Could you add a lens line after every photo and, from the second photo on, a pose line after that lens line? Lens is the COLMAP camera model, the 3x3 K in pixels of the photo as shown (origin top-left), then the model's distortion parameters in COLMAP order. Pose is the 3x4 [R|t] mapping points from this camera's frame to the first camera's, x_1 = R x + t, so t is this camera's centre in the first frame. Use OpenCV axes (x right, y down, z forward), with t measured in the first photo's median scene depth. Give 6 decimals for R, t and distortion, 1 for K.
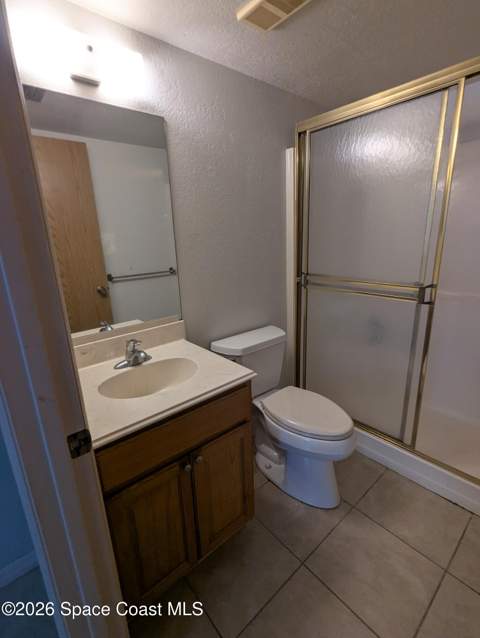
lens RADIAL K [[302.7, 0, 237.7], [0, 302.7, 317.4], [0, 0, 1]] dist [-0.003014, -0.000831]
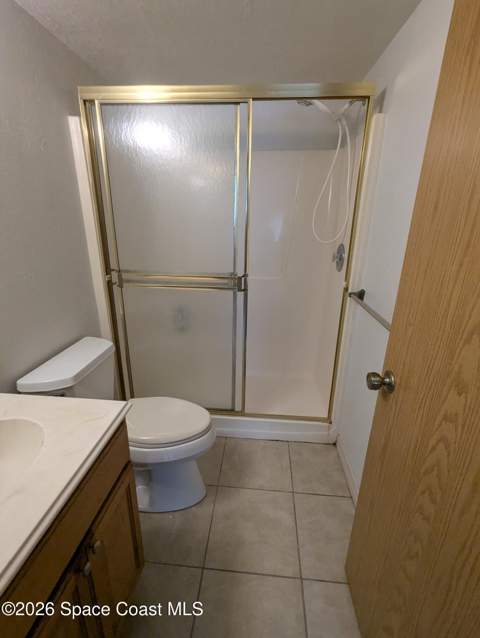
lens RADIAL K [[302.7, 0, 237.7], [0, 302.7, 317.4], [0, 0, 1]] dist [-0.003014, -0.000831]
pose [[0.702669, -0.177549, 0.689008, -0.187019], [0.145998, 0.983739, 0.104605, -0.060650], [-0.696377, 0.027091, 0.717165, 0.152604]]
